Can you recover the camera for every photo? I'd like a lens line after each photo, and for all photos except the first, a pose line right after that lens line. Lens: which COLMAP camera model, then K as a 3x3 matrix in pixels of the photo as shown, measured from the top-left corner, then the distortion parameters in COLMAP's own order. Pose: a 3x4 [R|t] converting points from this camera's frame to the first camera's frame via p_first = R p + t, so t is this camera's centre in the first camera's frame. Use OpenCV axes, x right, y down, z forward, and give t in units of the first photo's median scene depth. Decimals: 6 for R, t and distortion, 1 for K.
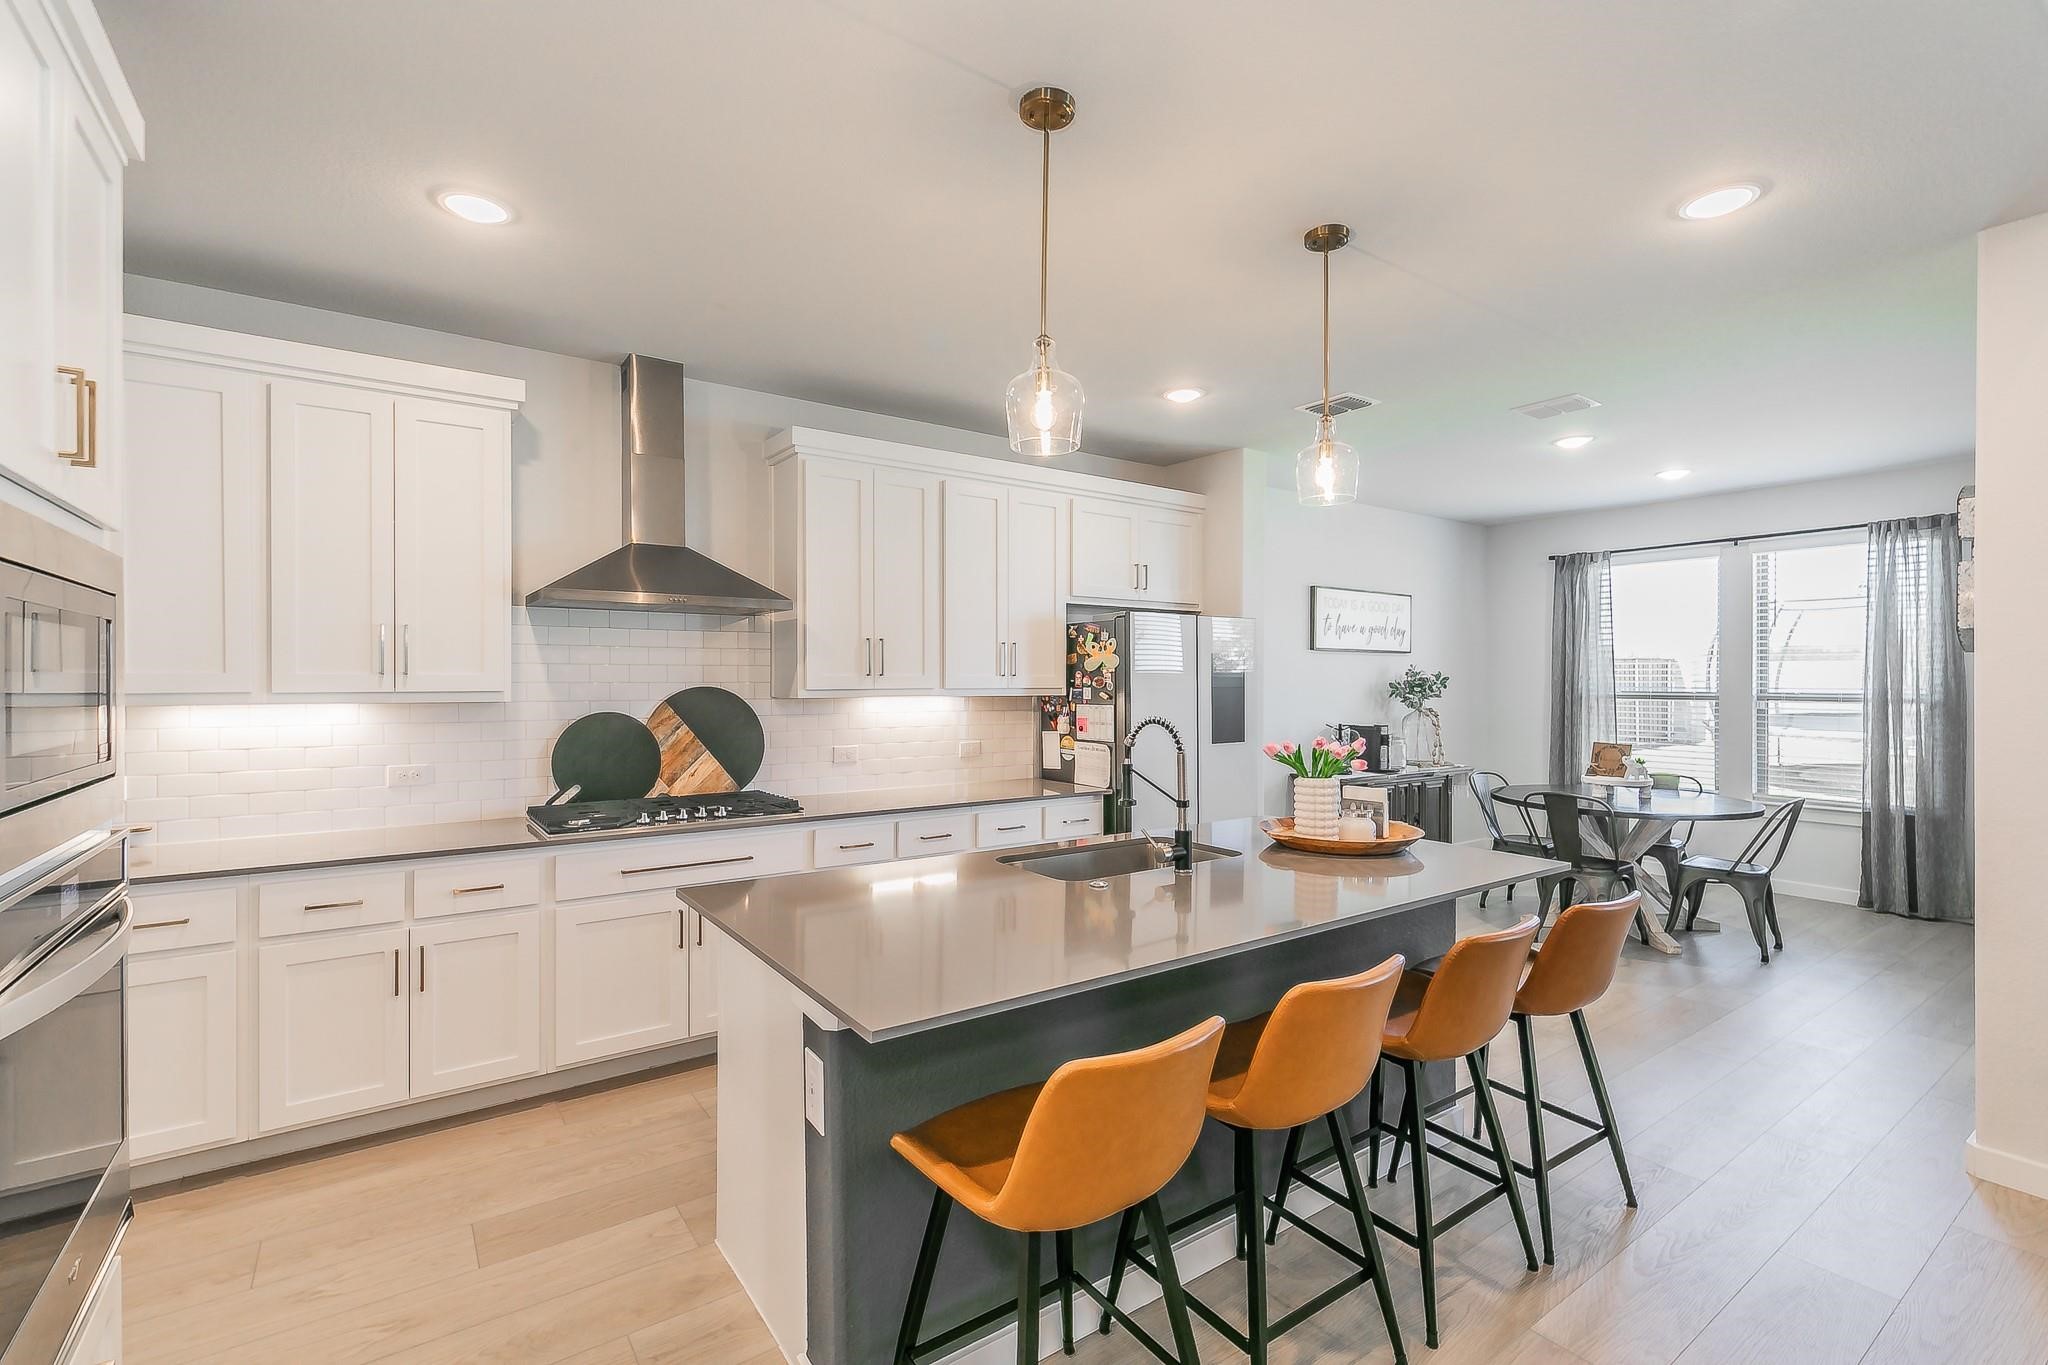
lens RADIAL K [[911.0, 0, 1024.0], [0, 911.0, 682.5], [0, 0, 1]] dist [0.033682, 0.000093]
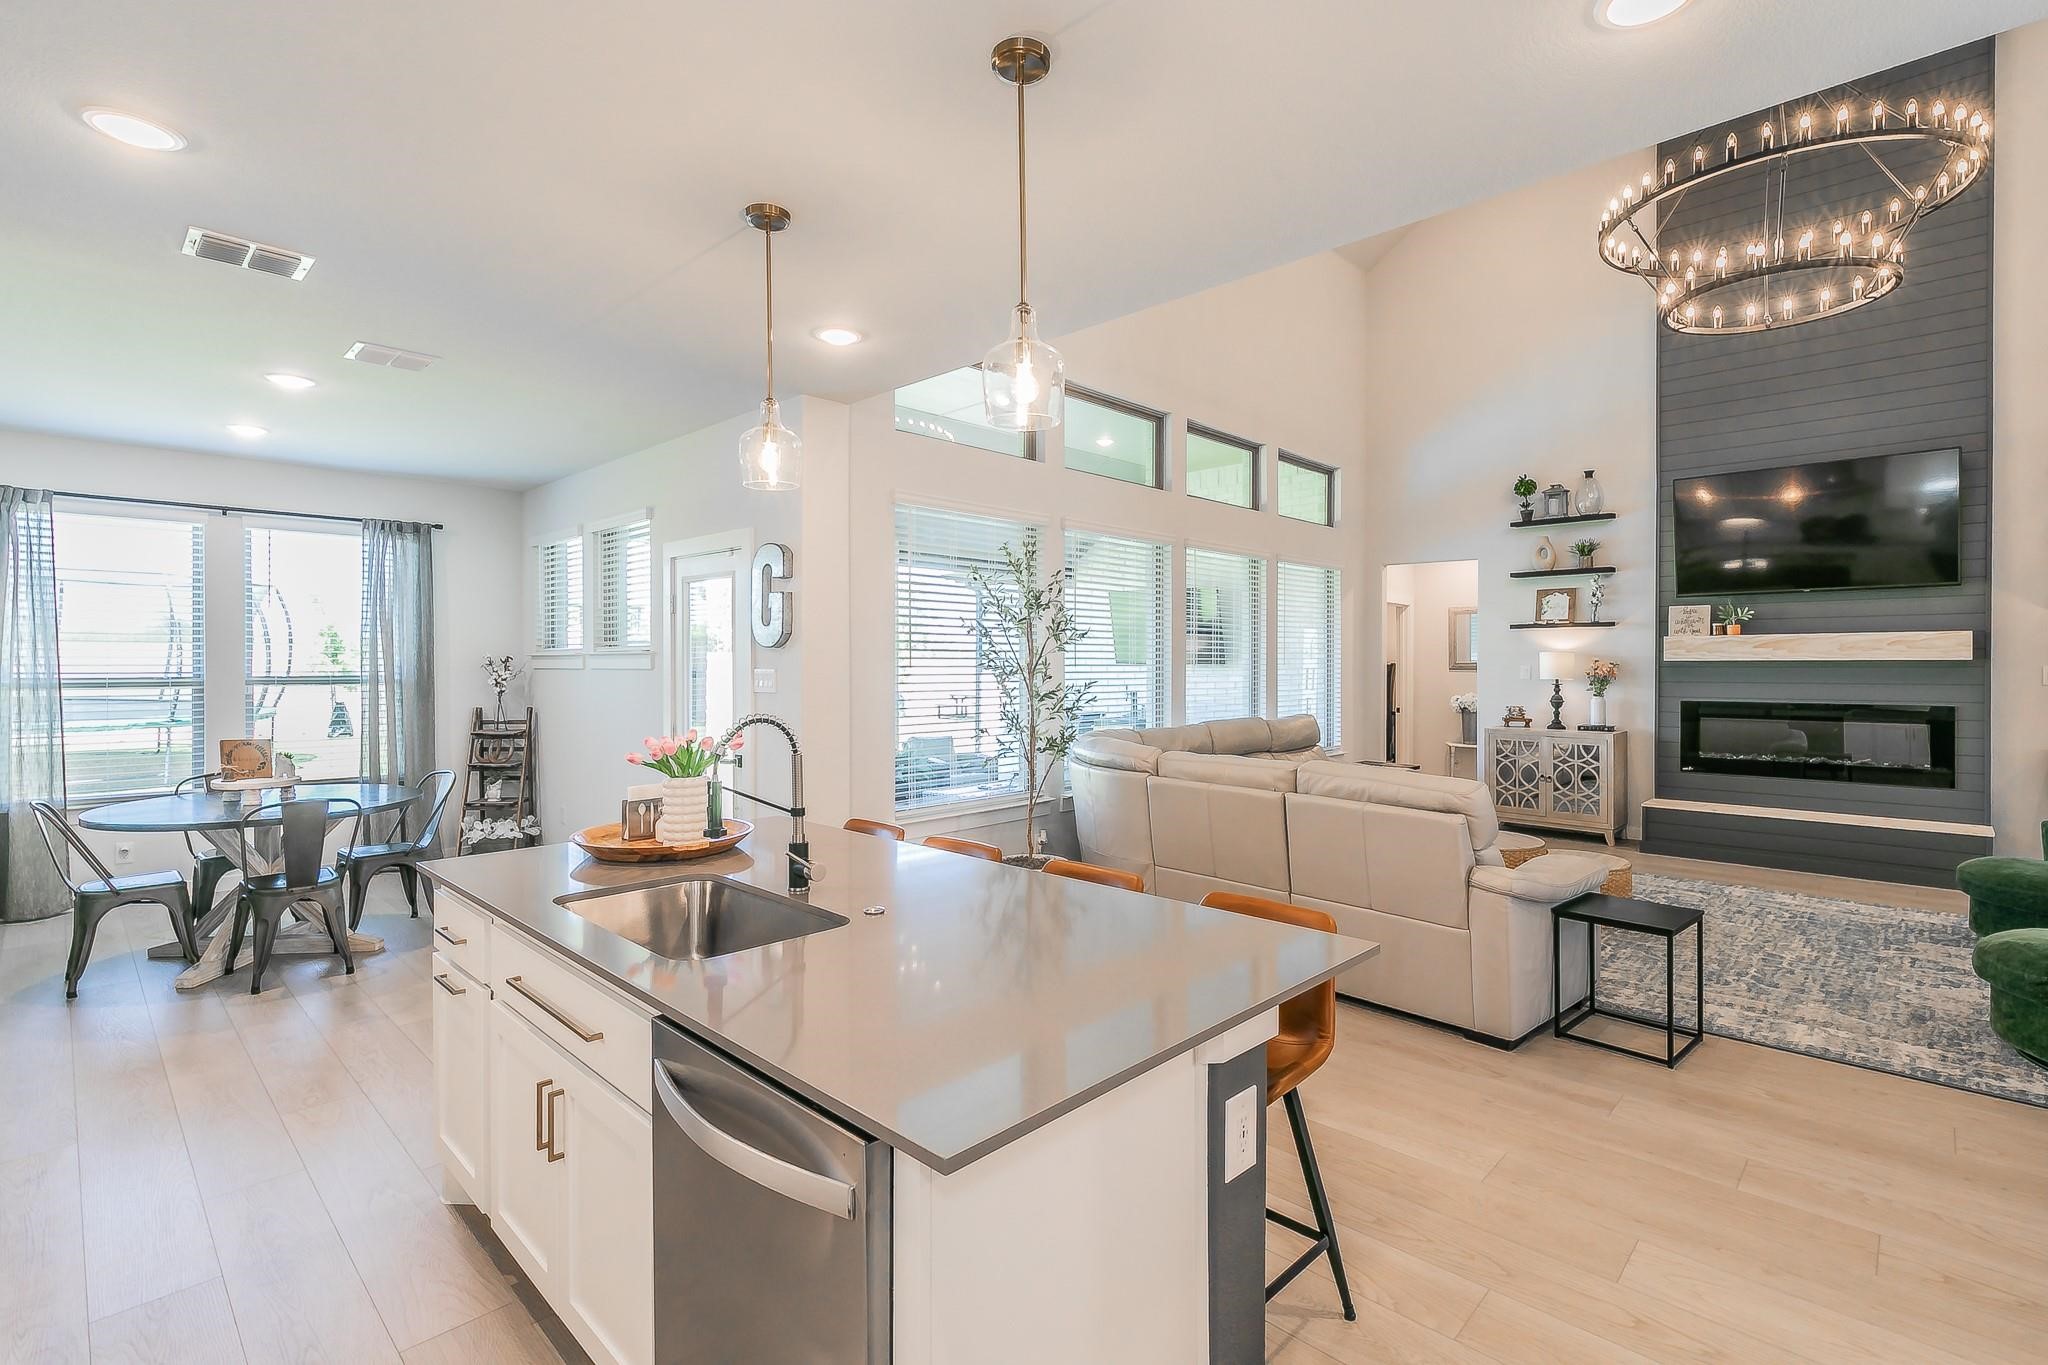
lens RADIAL K [[1007.5, 0, 1024.0], [0, 1007.5, 682.5], [0, 0, 1]] dist [-0.001801, -0.000326]
pose [[-0.141975, -0.018190, 0.989703, -0.371982], [-0.001726, 0.999834, 0.018129, -0.003868], [-0.989869, 0.000865, -0.141983, 0.426006]]
